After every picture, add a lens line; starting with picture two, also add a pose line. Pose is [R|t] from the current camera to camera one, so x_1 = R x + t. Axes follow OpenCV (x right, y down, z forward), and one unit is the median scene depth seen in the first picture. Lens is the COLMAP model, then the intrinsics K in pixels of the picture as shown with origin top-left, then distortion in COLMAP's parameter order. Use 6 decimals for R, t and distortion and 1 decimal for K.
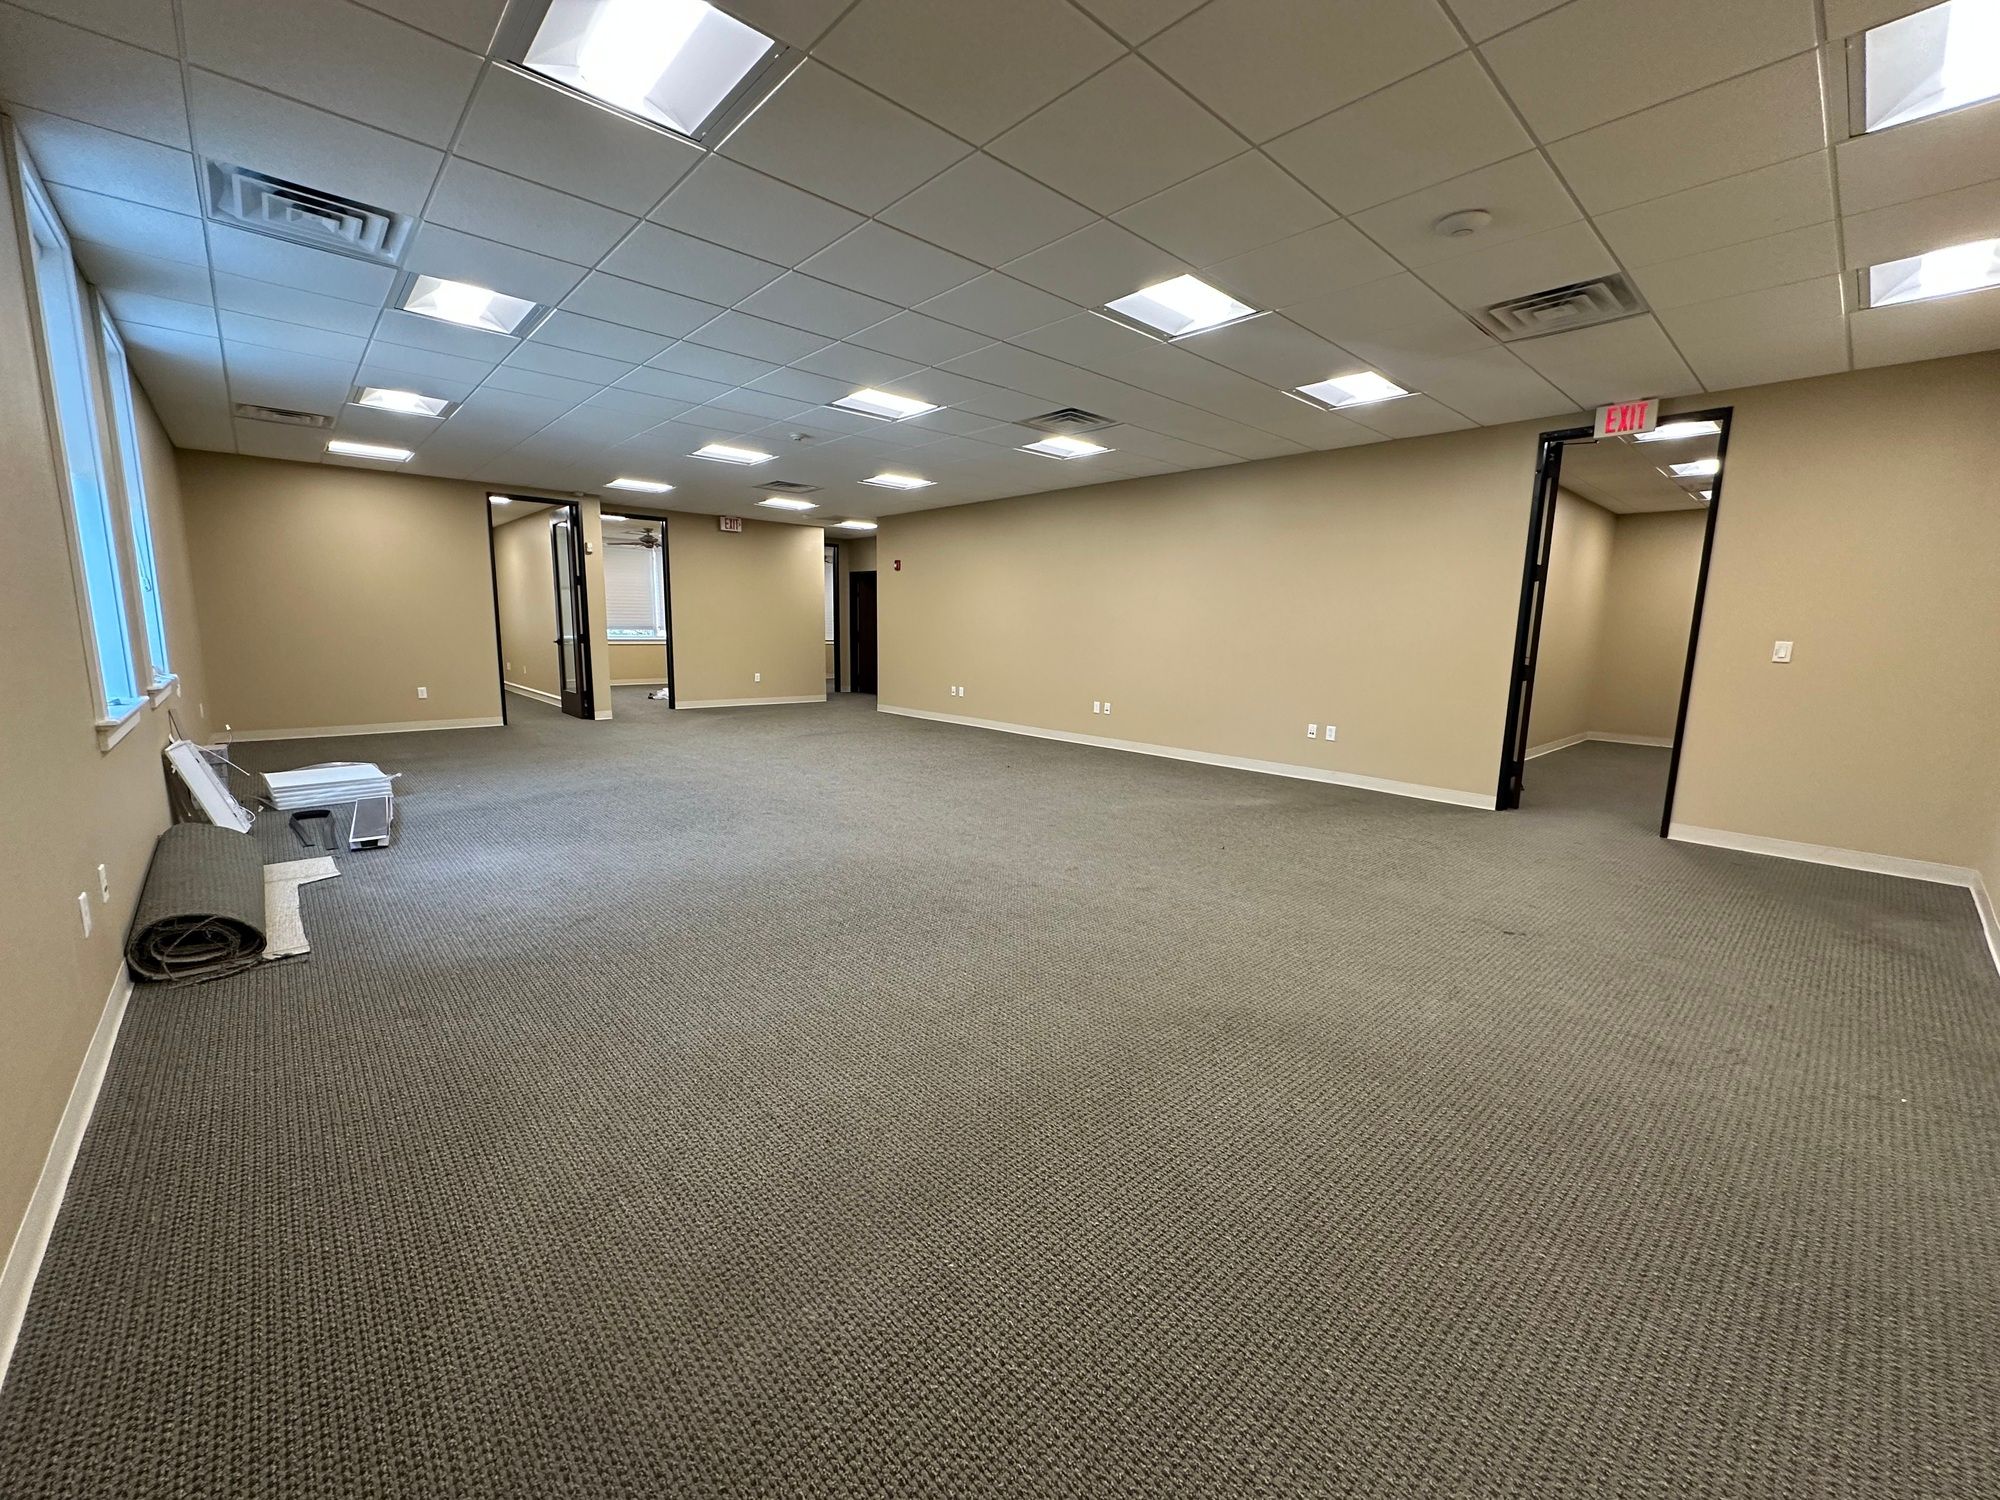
lens RADIAL K [[799.5, 0, 1006.1], [0, 799.5, 746.0], [0, 0, 1]] dist [-0.004412, 0.000061]
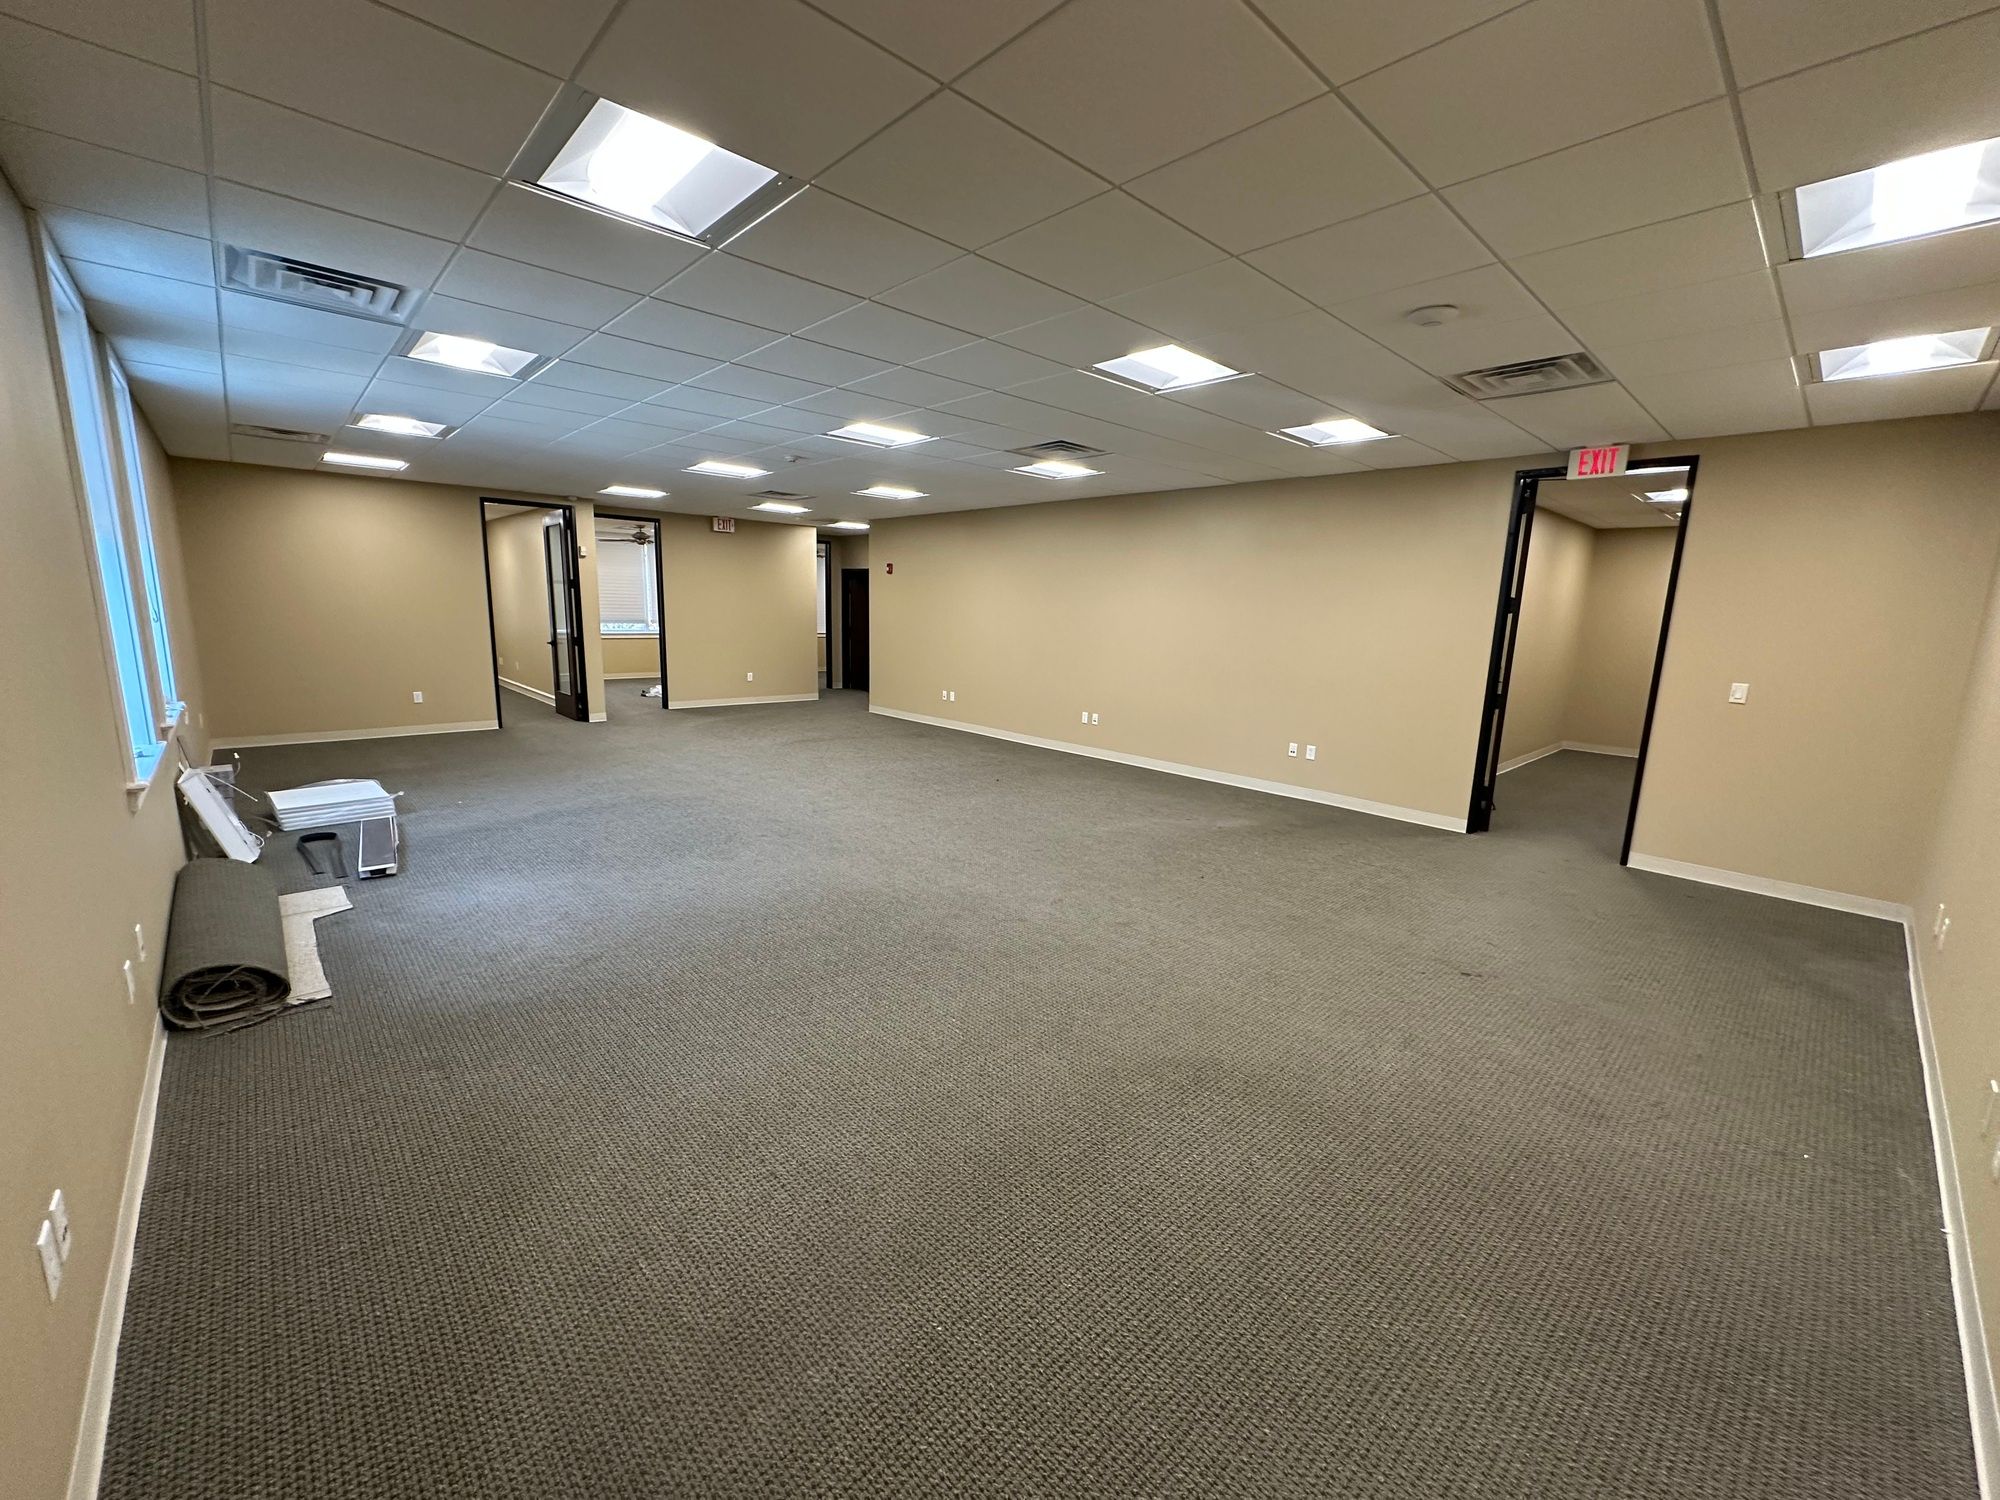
lens RADIAL K [[799.5, 0, 1006.2], [0, 799.5, 744.9], [0, 0, 1]] dist [-0.004412, 0.000061]
pose [[0.999907, 0.007208, 0.011604, 0.003513], [-0.007488, 0.999677, 0.024292, -0.107710], [-0.011425, -0.024376, 0.999638, -0.056560]]
